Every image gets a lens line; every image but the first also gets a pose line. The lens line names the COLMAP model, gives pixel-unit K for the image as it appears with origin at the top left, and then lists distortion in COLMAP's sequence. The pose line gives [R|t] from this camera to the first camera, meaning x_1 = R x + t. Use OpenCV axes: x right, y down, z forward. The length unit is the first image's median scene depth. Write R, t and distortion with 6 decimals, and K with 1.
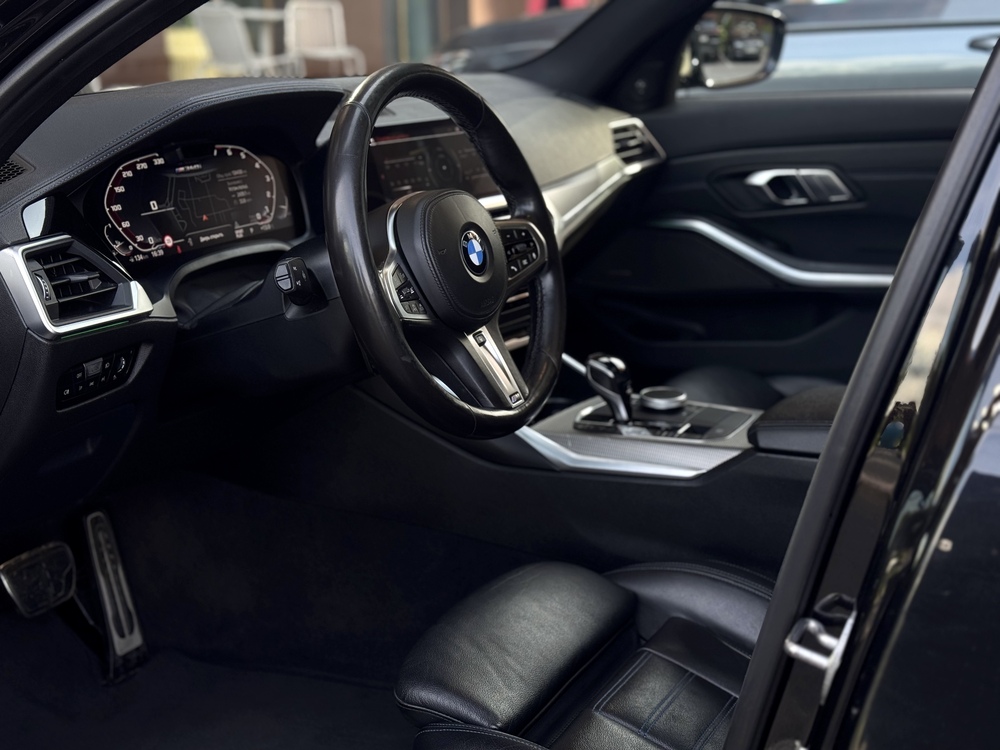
lens RADIAL K [[1349.4, 0, 499.9], [0, 1349.4, 374.8], [0, 0, 1]] dist [0.057821, 0.000000]
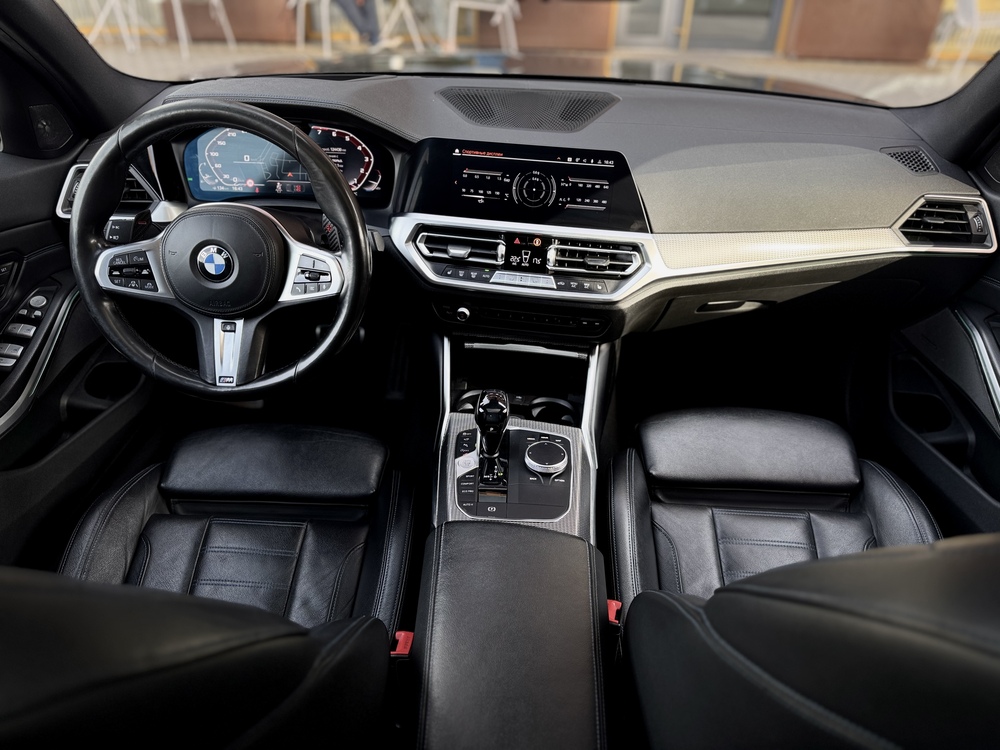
lens RADIAL K [[684.2, 0, 506.4], [0, 684.2, 385.8], [0, 0, 1]] dist [-0.009119, -0.031013]
pose [[0.446008, 0.513941, -0.732763, 0.541512], [-0.278605, 0.857749, 0.432026, -0.296359], [0.850562, 0.011464, 0.525749, 0.775621]]
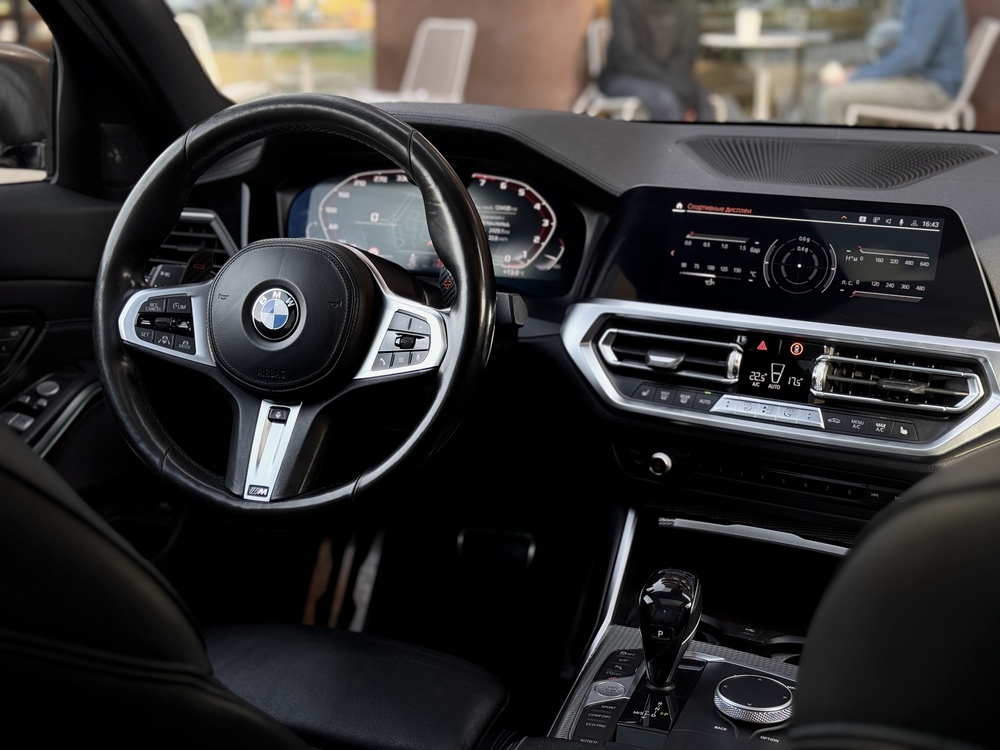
lens RADIAL K [[1349.4, 0, 498.6], [0, 1349.4, 372.4], [0, 0, 1]] dist [0.057821, 0.000000]
pose [[0.122410, 0.258365, -0.958261, 0.720438], [-0.275632, 0.936390, 0.217258, -0.243728], [0.953437, 0.237532, 0.185837, 0.850516]]
